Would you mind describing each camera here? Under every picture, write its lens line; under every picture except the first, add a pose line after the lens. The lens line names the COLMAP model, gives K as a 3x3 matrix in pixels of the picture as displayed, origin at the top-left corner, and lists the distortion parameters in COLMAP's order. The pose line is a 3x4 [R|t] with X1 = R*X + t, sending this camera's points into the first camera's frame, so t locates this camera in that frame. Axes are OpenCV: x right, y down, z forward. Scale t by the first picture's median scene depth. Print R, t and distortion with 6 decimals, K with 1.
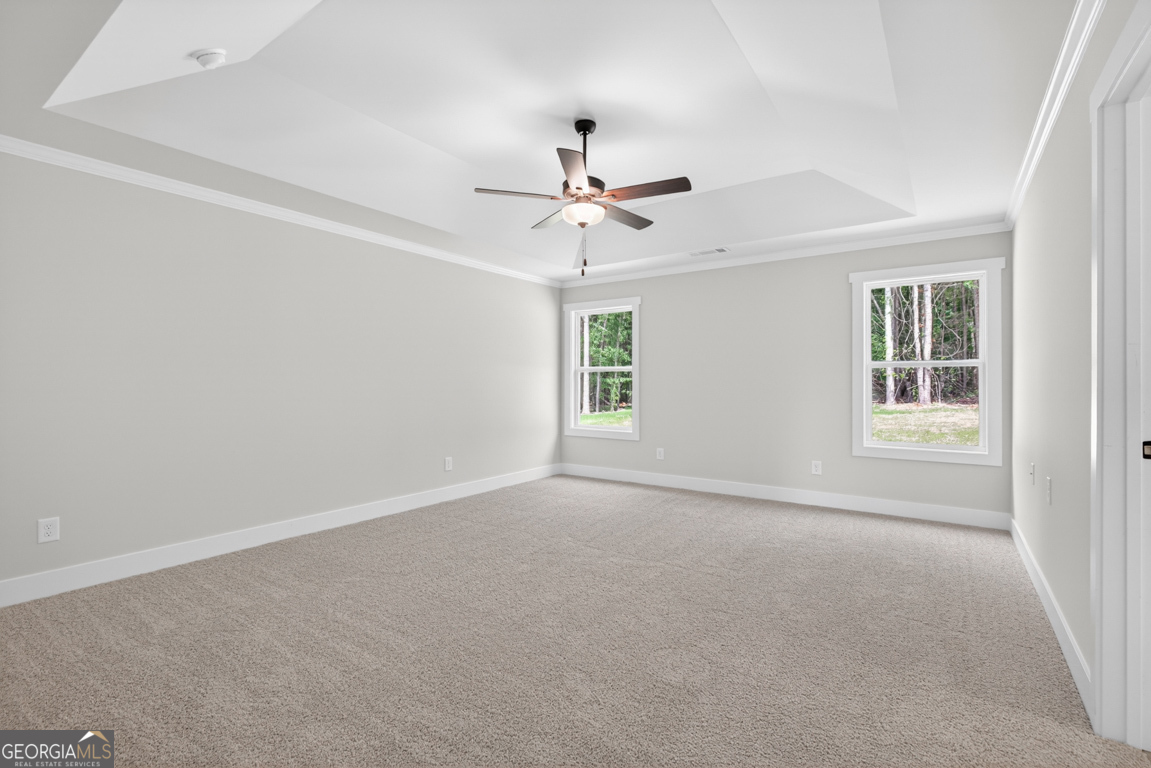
lens RADIAL K [[482.5, 0, 571.4], [0, 482.5, 382.2], [0, 0, 1]] dist [0.005135, -0.000236]
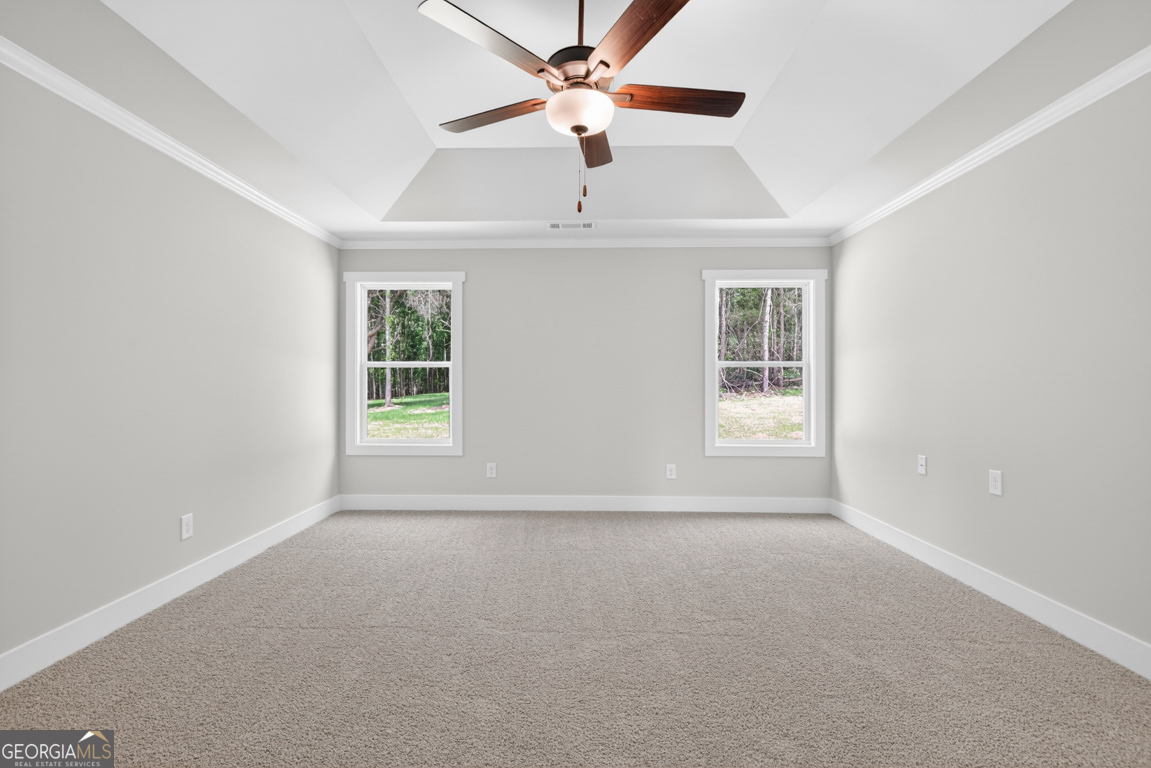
lens RADIAL K [[516.1, 0, 573.5], [0, 516.1, 380.0], [0, 0, 1]] dist [0.005854, -0.000030]
pose [[0.845035, 0.001909, 0.534707, -0.199319], [-0.000852, 0.999997, -0.002223, 0.000228], [-0.534710, 0.001423, 0.845035, 0.253823]]
